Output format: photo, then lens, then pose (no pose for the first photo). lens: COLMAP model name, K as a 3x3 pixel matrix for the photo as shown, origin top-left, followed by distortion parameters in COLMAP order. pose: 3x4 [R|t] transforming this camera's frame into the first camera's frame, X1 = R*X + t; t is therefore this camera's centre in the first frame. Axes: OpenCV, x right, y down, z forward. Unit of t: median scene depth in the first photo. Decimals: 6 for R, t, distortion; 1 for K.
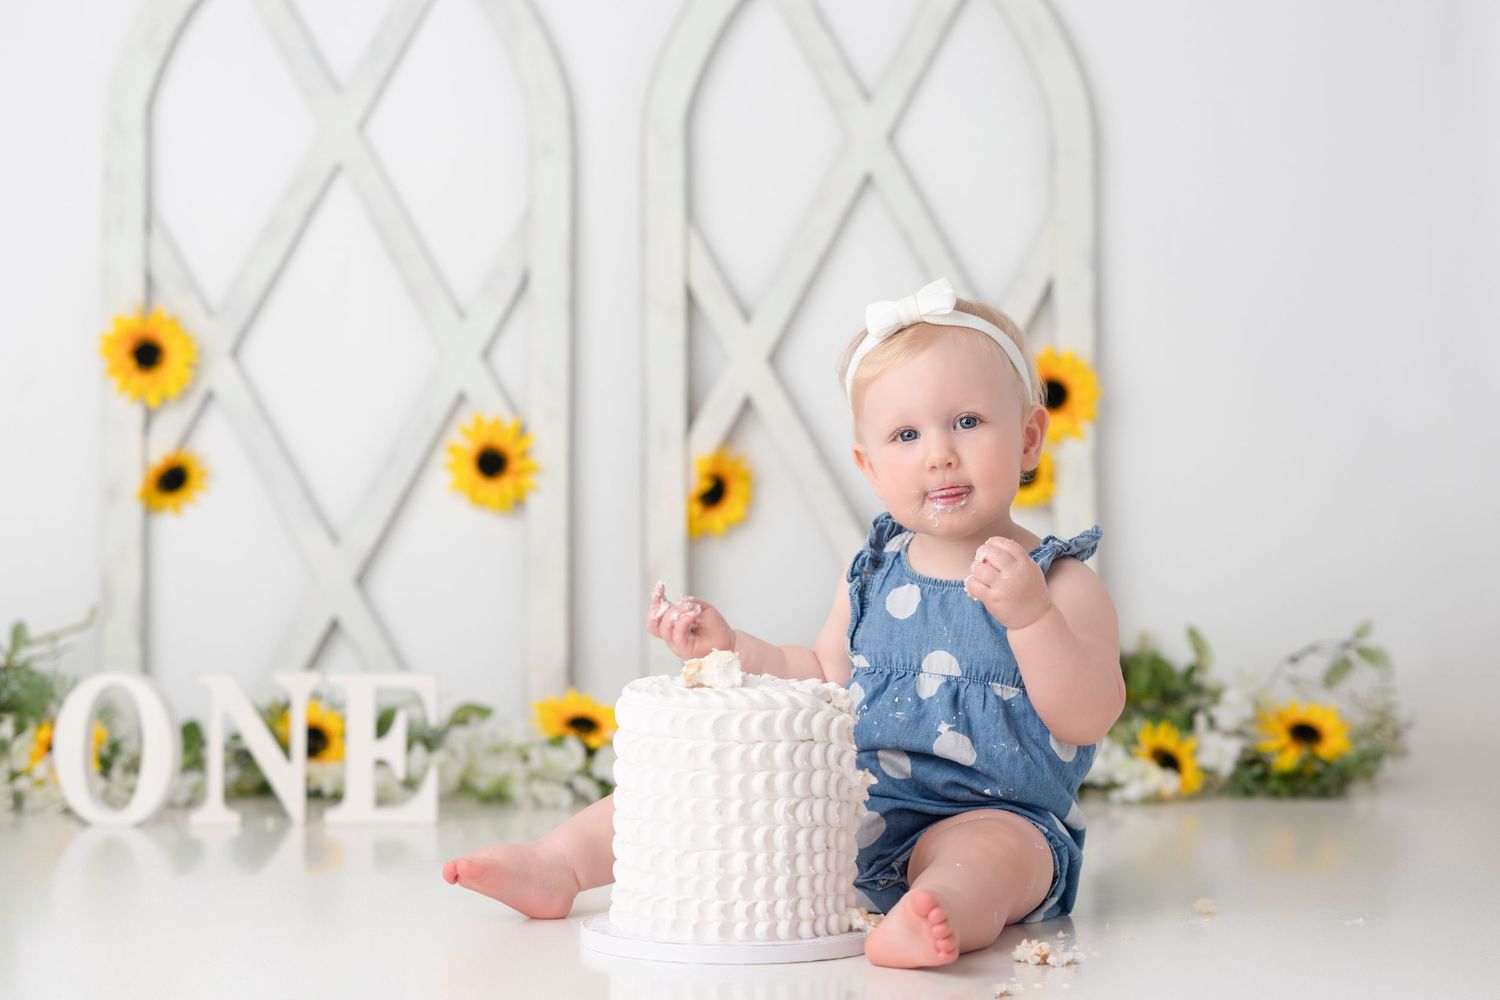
lens RADIAL K [[4365.7, 0, 750.0], [0, 4365.7, 500.0], [0, 0, 1]] dist [0.169344, -1.568315]
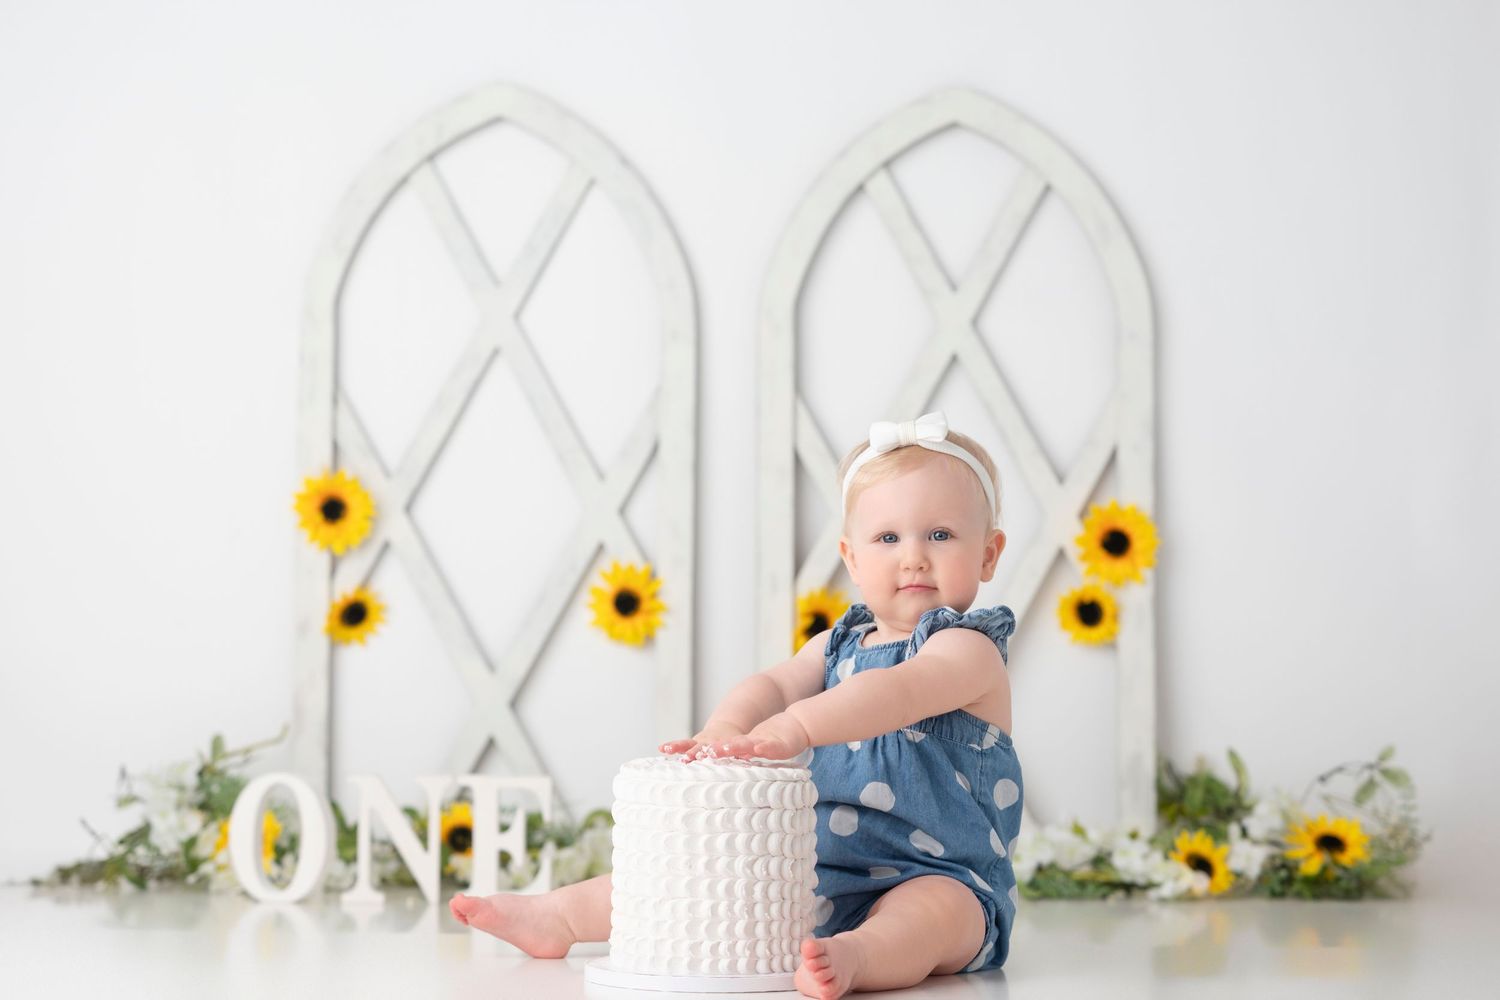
lens RADIAL K [[4365.7, 0, 750.0], [0, 4365.7, 500.0], [0, 0, 1]] dist [0.169344, -1.568315]
pose [[0.992263, -0.000237, -0.124153, 0.121245], [-0.006345, 0.998595, -0.052619, 0.025738], [0.123991, 0.052999, 0.990867, -0.150726]]
